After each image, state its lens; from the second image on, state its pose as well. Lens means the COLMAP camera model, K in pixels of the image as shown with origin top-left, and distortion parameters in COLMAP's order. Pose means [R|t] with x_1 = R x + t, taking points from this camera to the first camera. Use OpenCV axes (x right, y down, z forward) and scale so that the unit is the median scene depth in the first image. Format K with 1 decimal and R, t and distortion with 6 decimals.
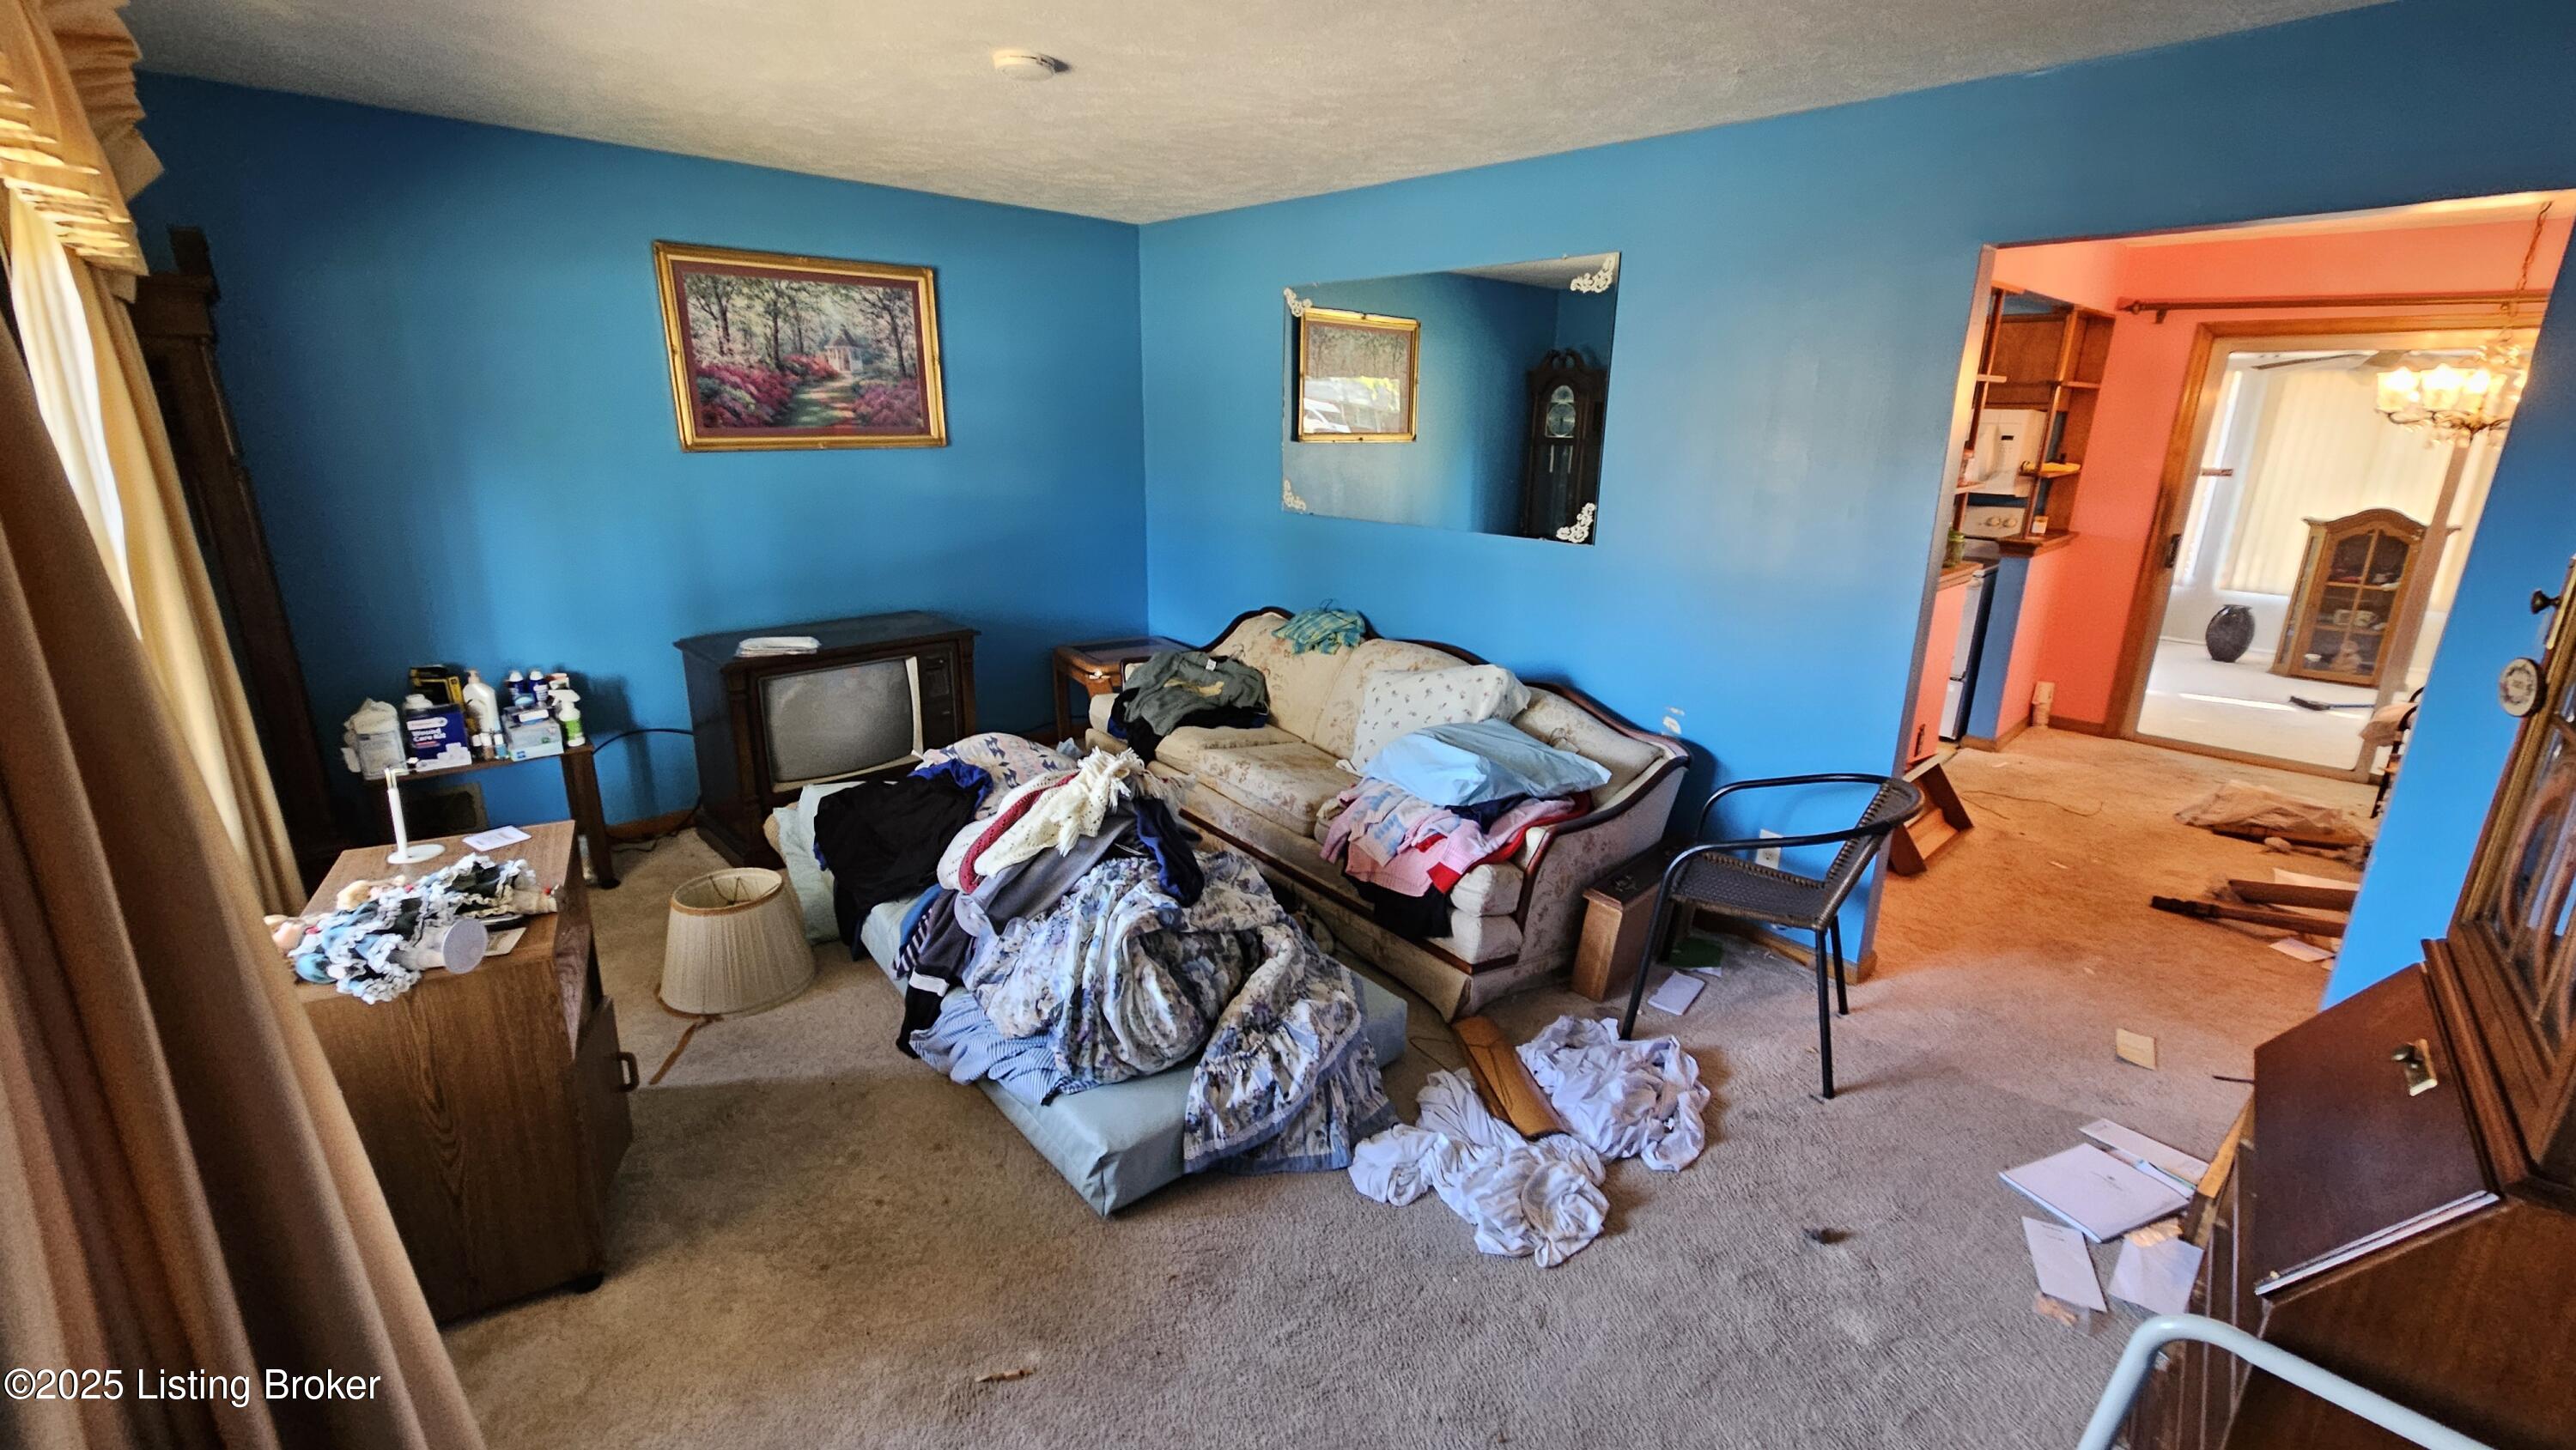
lens RADIAL K [[1055.7, 0, 1285.3], [0, 1055.7, 712.0], [0, 0, 1]] dist [0.003102, -0.000606]
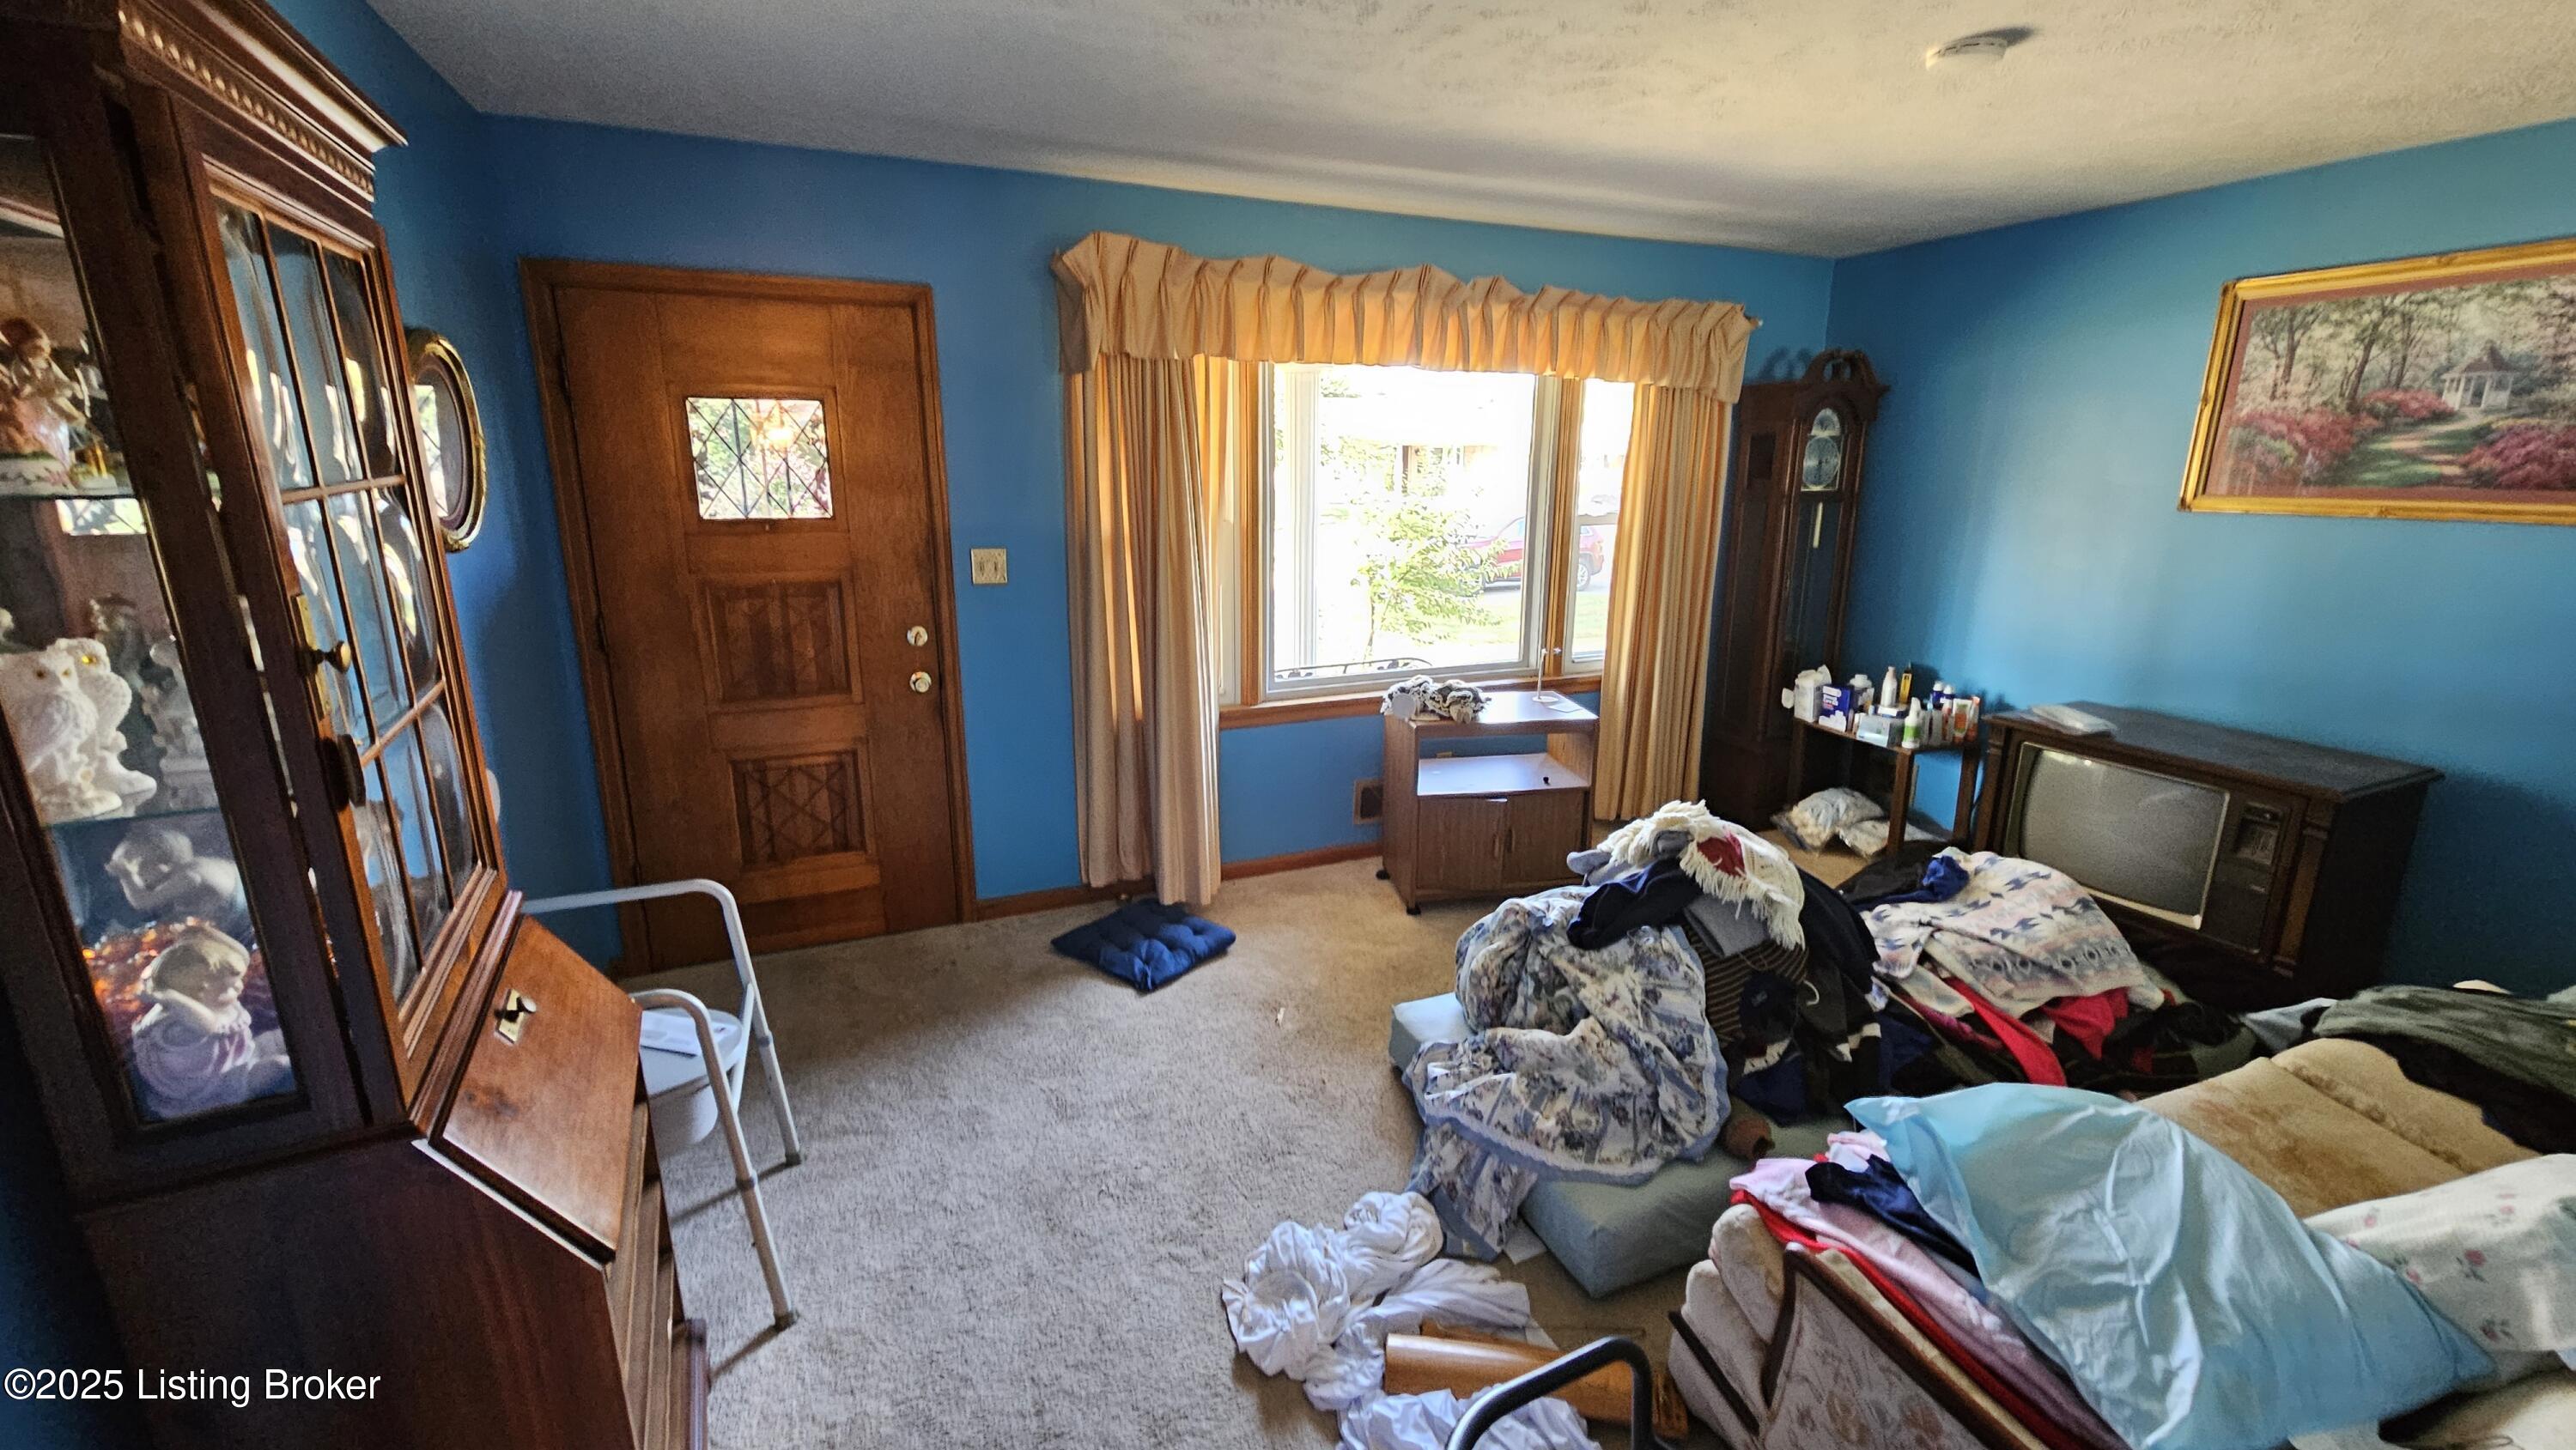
lens RADIAL K [[1055.7, 0, 1298.5], [0, 1055.7, 718.4], [0, 0, 1]] dist [0.003102, -0.000606]
pose [[-0.338359, 0.211946, -0.916838, 0.548010], [-0.270567, 0.911251, 0.310507, -0.157890], [0.901281, 0.353129, -0.250984, 0.599404]]
